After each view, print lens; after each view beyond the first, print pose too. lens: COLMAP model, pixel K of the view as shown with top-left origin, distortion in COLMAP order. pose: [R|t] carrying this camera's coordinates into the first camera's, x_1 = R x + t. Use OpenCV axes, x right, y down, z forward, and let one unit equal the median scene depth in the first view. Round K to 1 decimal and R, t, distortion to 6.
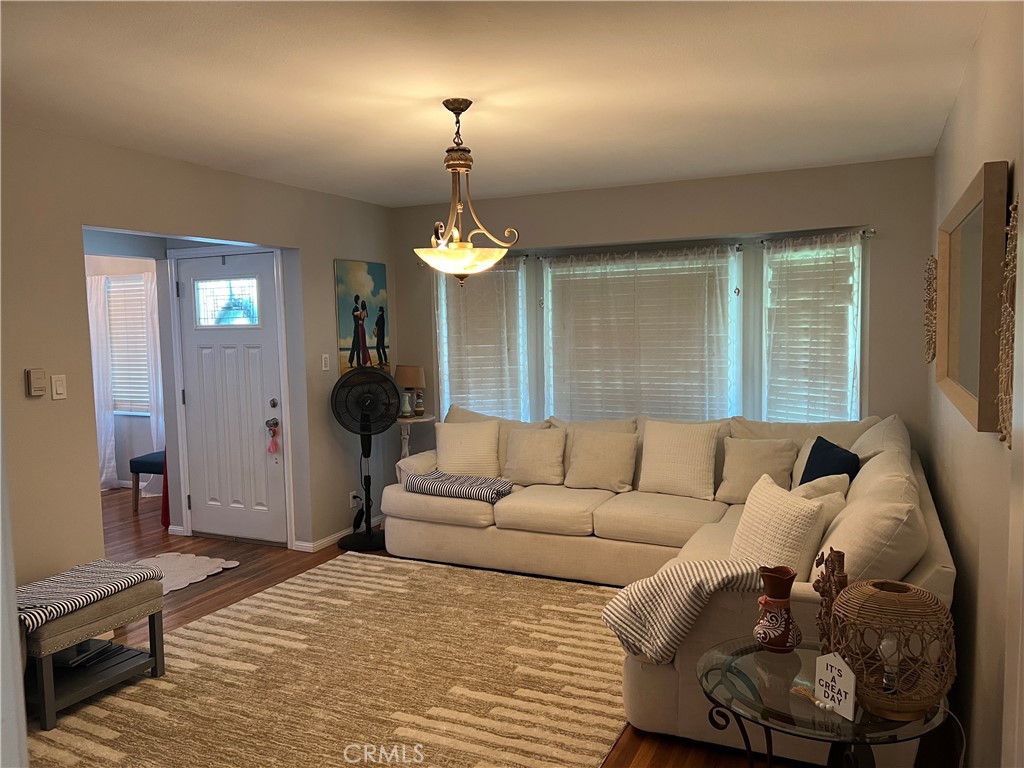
lens RADIAL K [[769.7, 0, 509.7], [0, 769.7, 386.8], [0, 0, 1]] dist [0.015318, 0.000904]
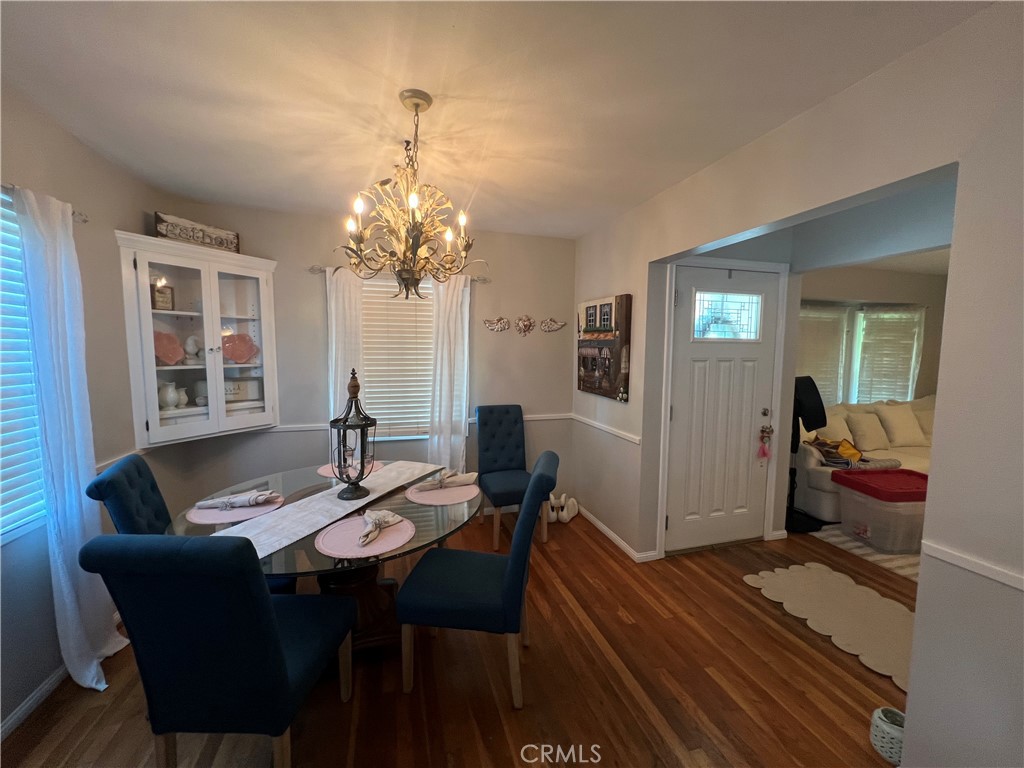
lens RADIAL K [[408.6, 0, 508.2], [0, 408.6, 385.1], [0, 0, 1]] dist [0.000862, -0.001137]
pose [[0.745877, -0.031815, 0.665323, -0.918050], [0.031157, 0.999432, 0.012863, -0.034175], [-0.665354, 0.011135, 0.746445, 0.774302]]
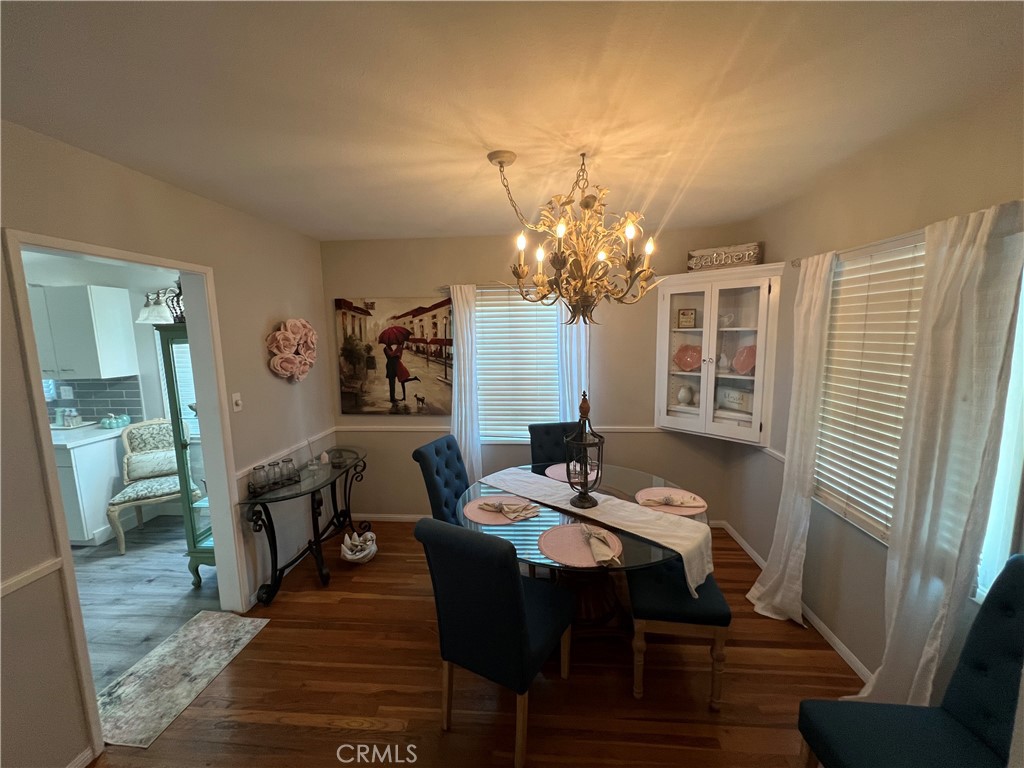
lens RADIAL K [[408.6, 0, 511.1], [0, 408.6, 384.3], [0, 0, 1]] dist [0.000862, -0.001137]
pose [[0.350483, 0.136543, -0.926562, -0.439094], [-0.066808, 0.990440, 0.120685, -0.097744], [0.934183, 0.019604, 0.356255, 0.927519]]
